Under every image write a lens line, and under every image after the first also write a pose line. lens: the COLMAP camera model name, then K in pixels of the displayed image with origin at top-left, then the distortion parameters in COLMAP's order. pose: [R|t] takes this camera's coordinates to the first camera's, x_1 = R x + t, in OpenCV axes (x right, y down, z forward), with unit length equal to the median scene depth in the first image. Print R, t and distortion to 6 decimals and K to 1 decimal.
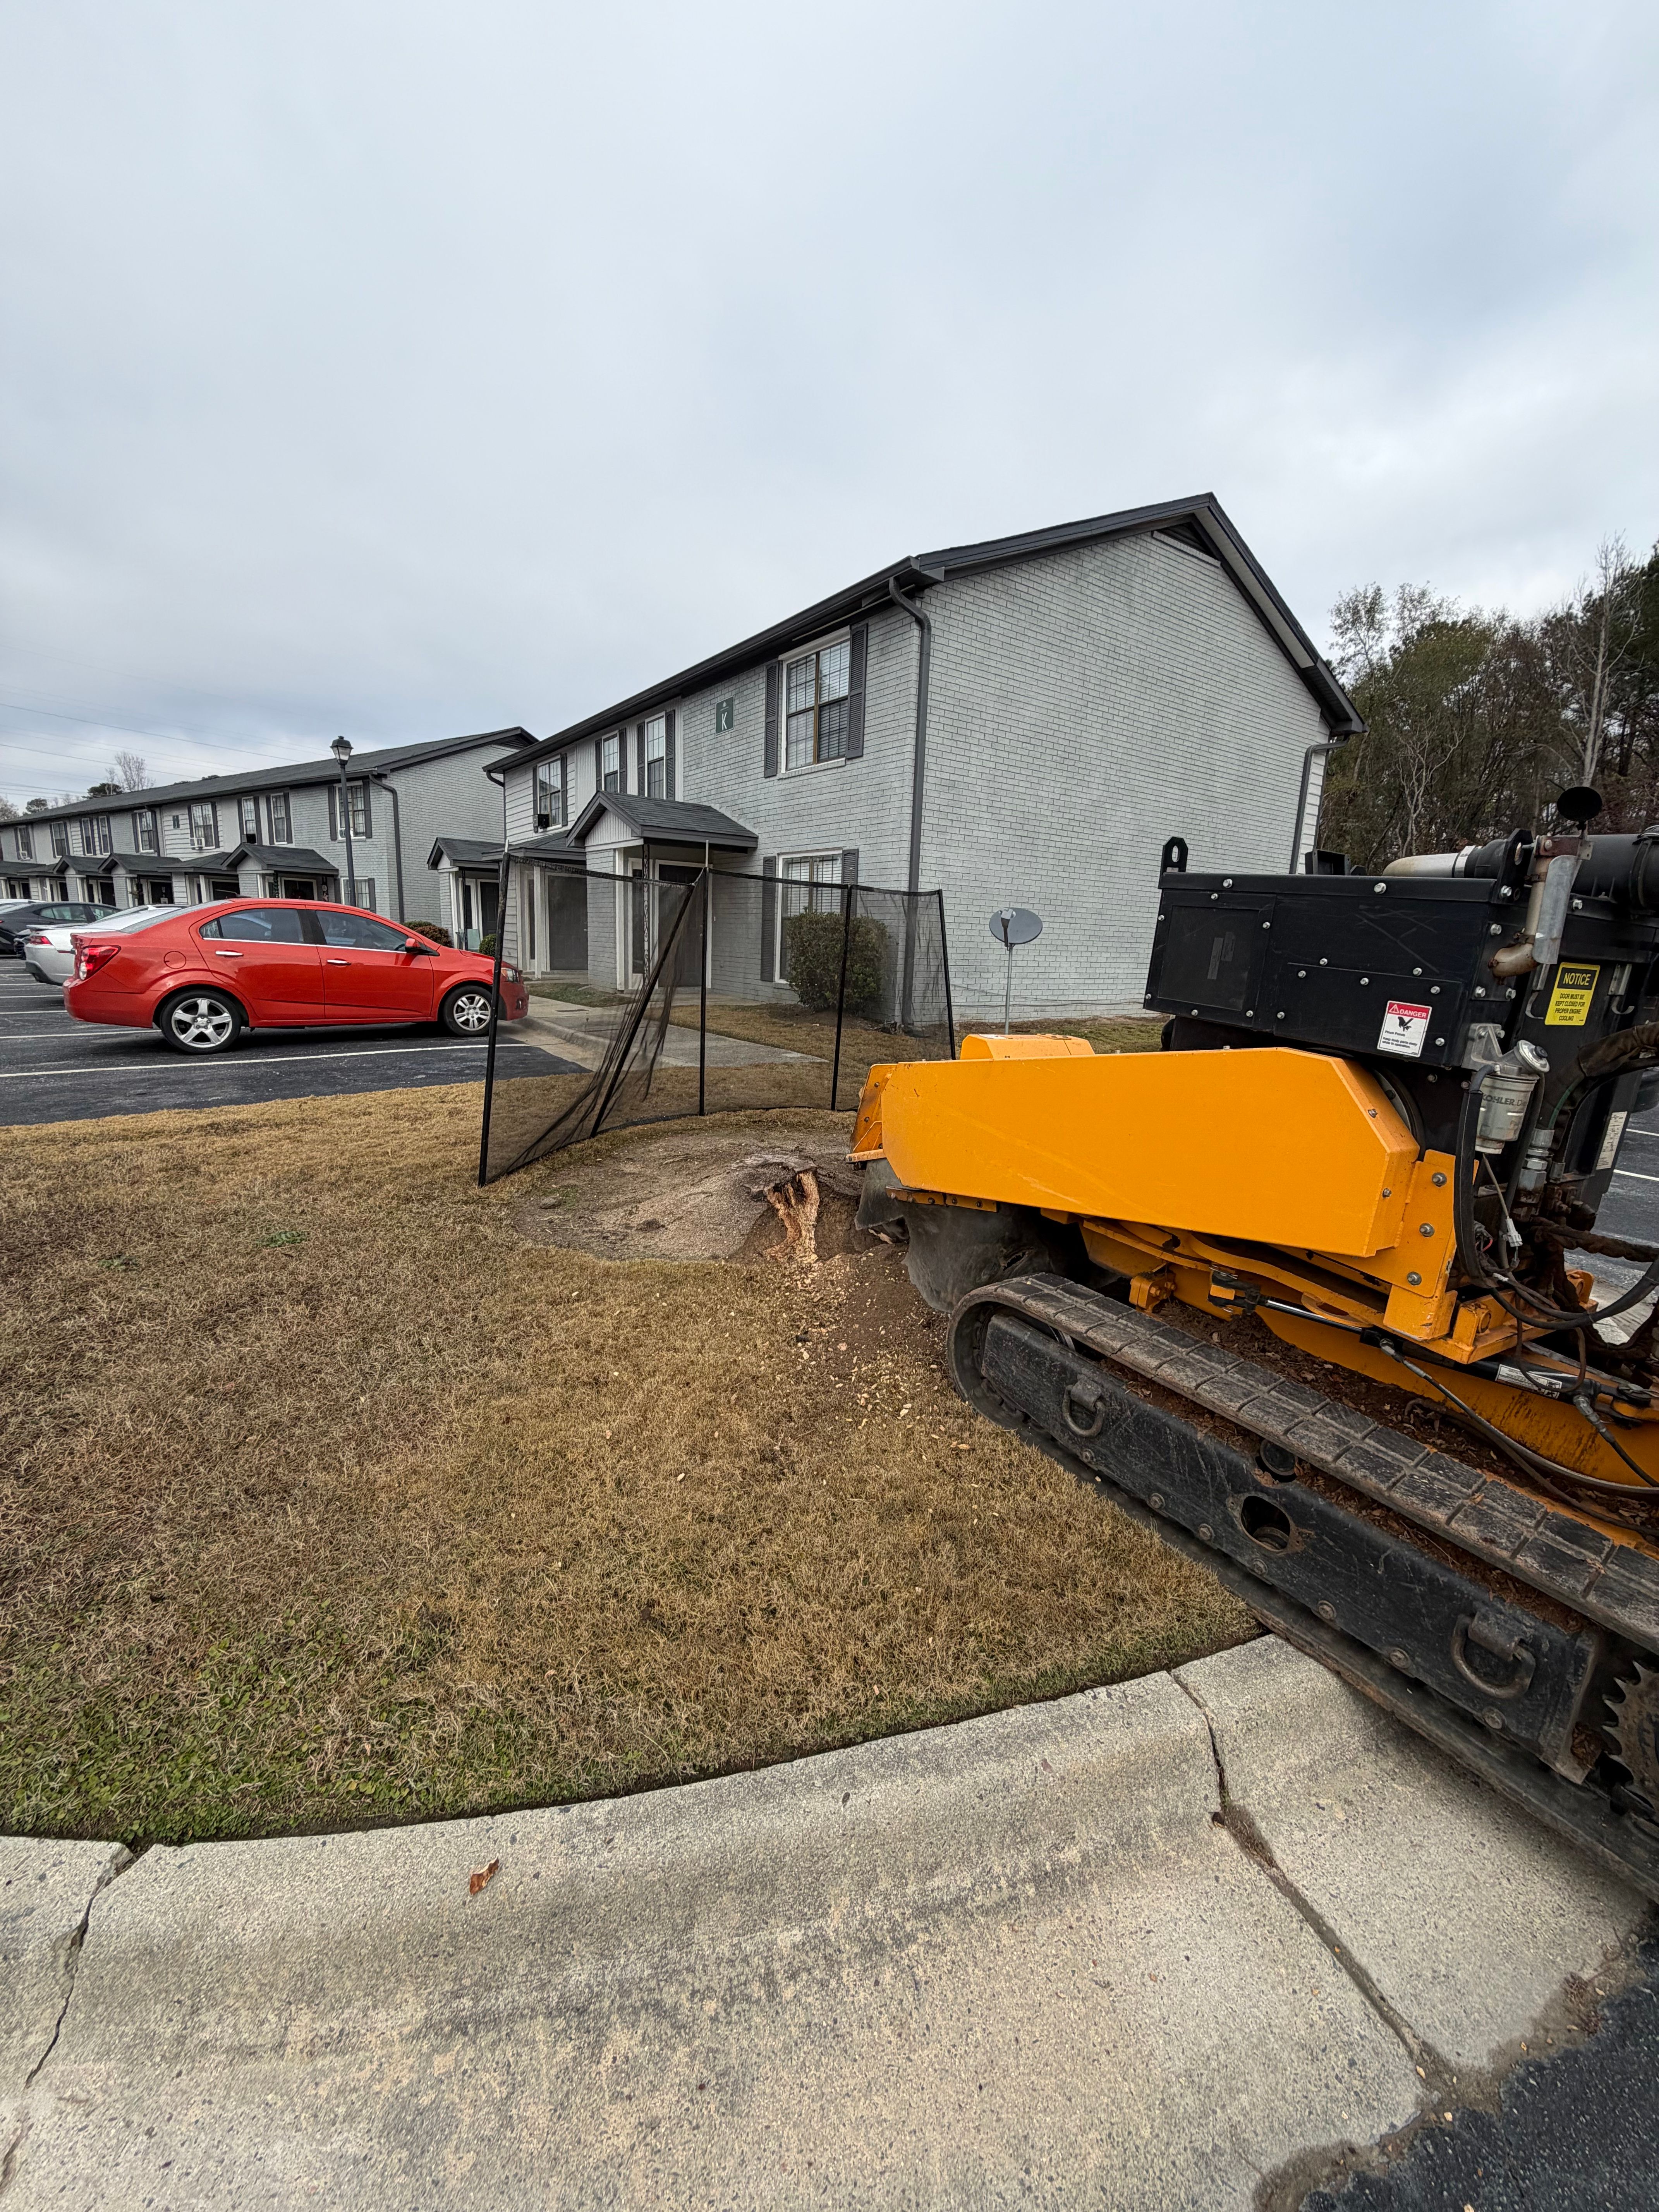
lens RADIAL K [[910.0, 0, 829.5], [0, 910.0, 1106.0], [0, 0, 1]] dist [0.000550, -0.000467]
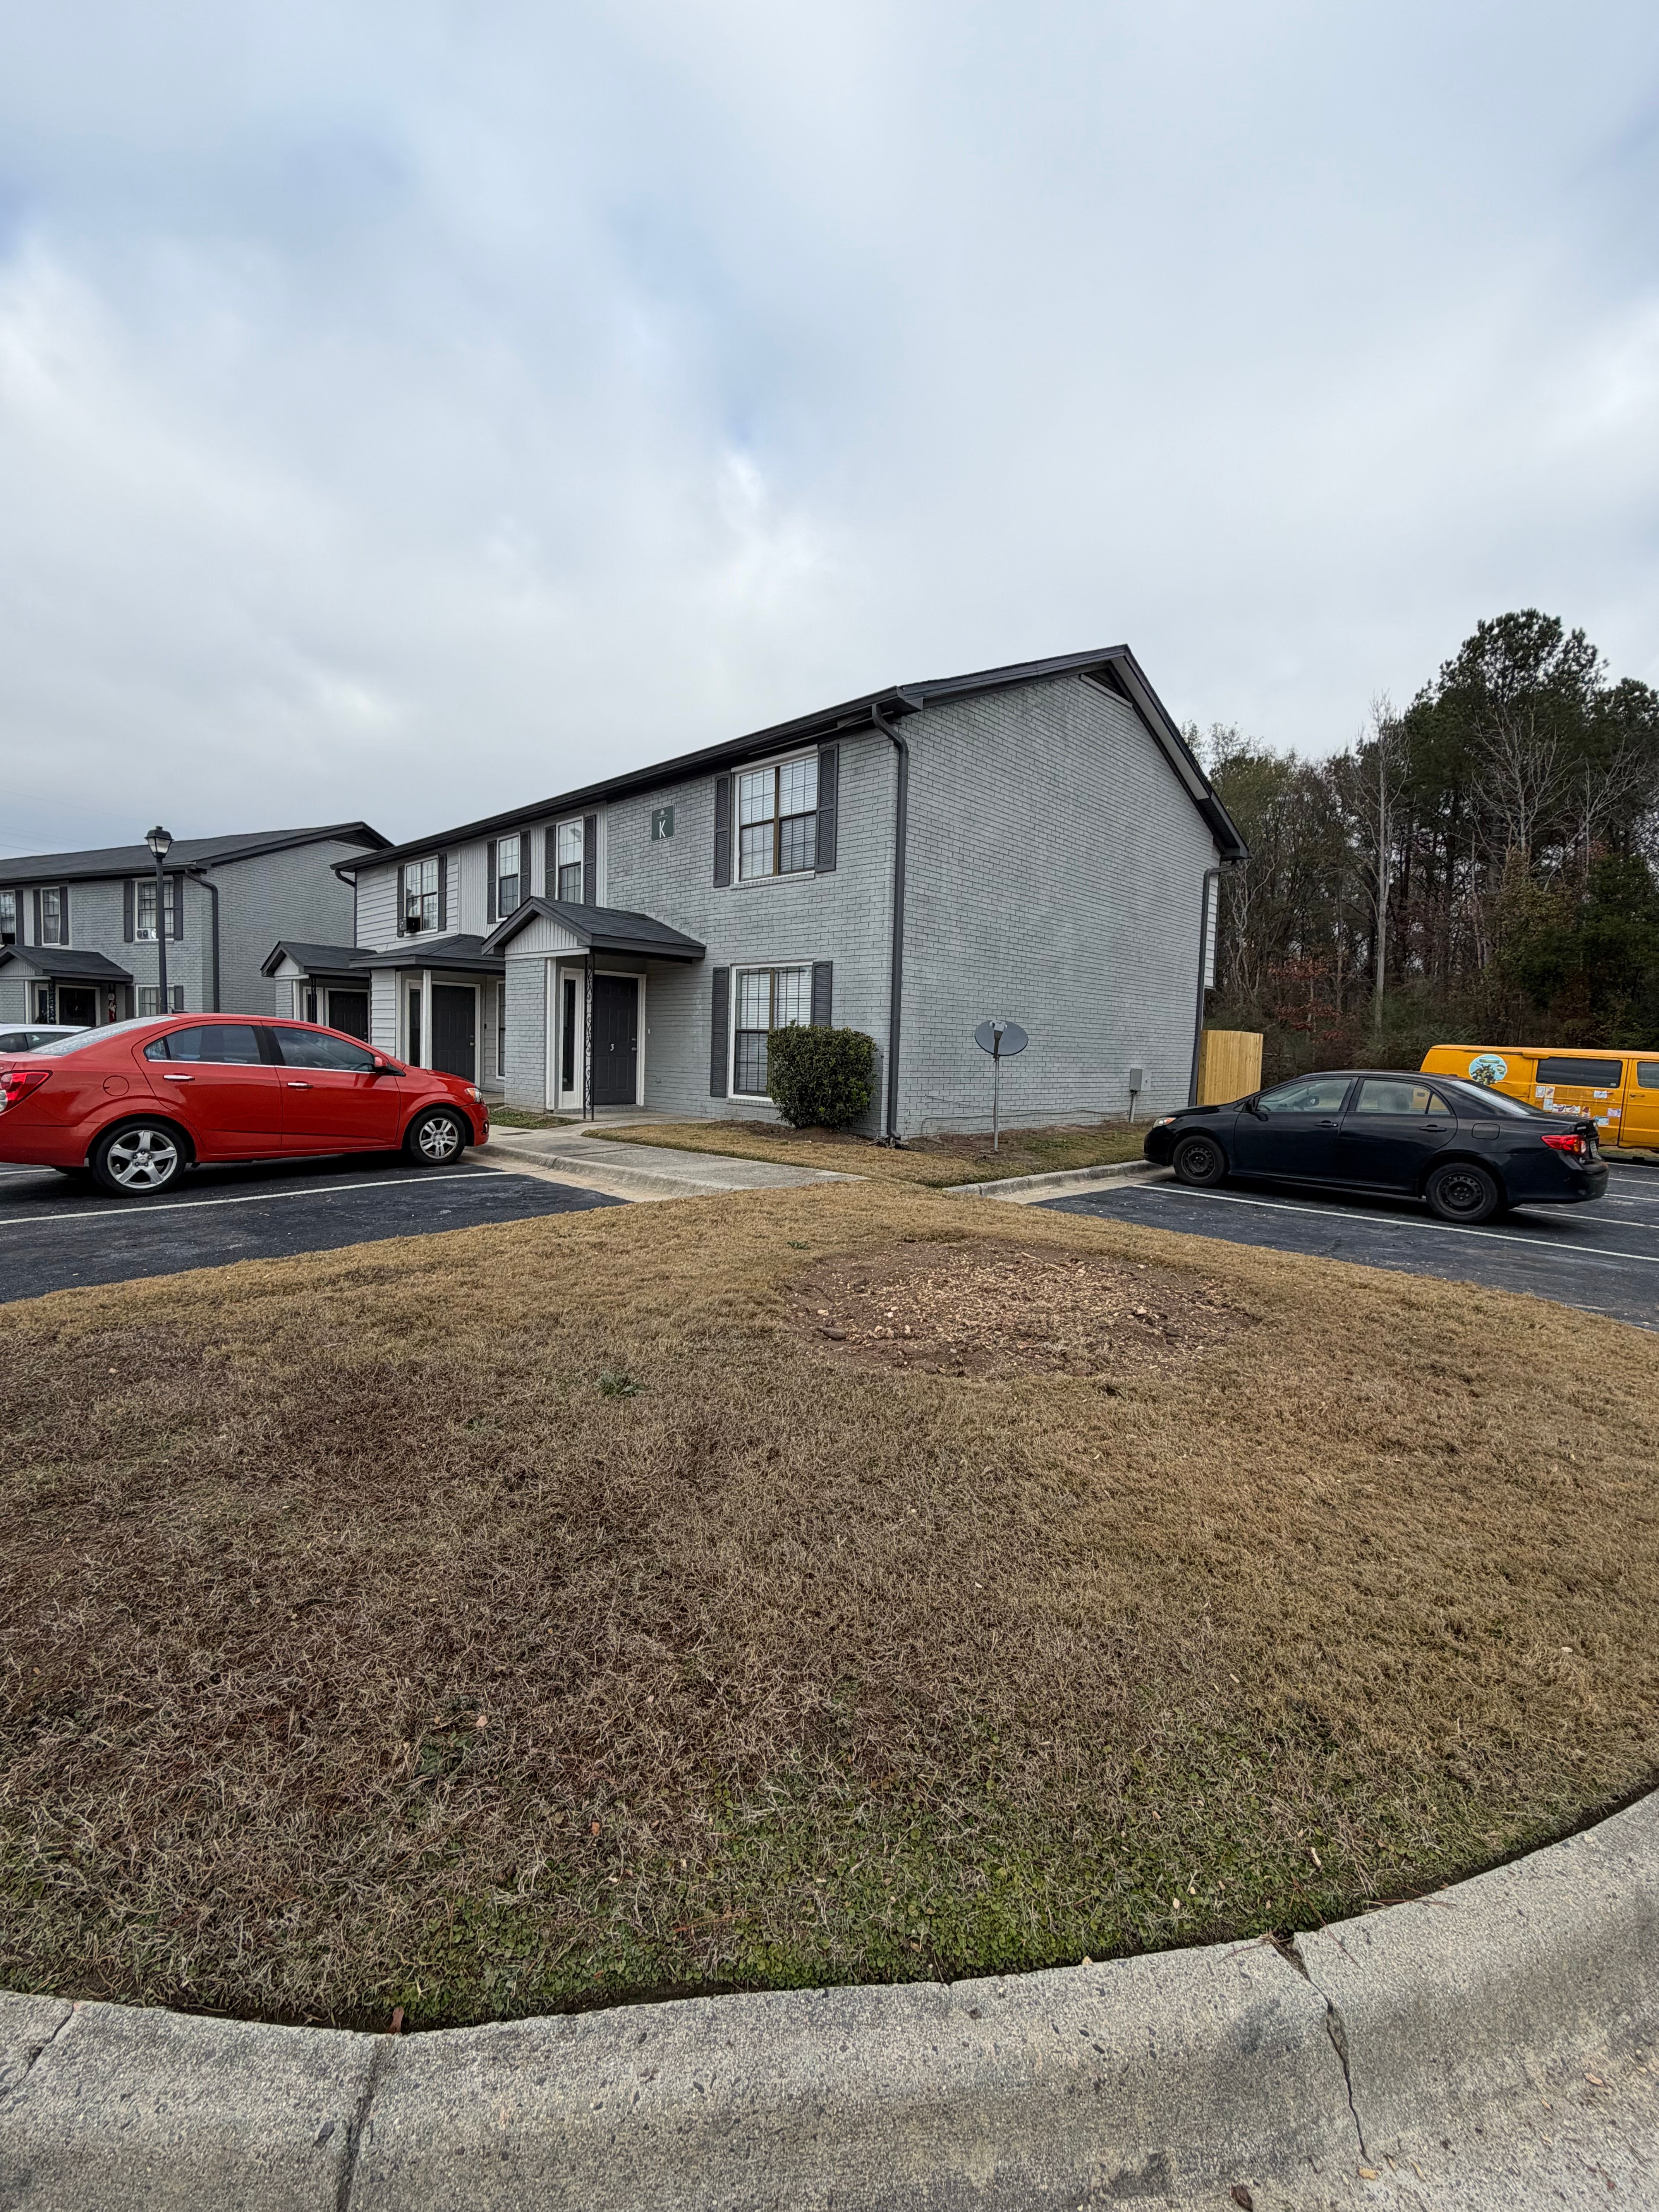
lens RADIAL K [[991.0, 0, 829.5], [0, 991.0, 1106.0], [0, 0, 1]] dist [-0.000070, 0.000395]
pose [[0.980284, -0.020633, 0.196514, -0.172978], [0.044645, 0.991943, -0.118561, -0.002162], [-0.192484, 0.124997, 0.973307, -0.014495]]
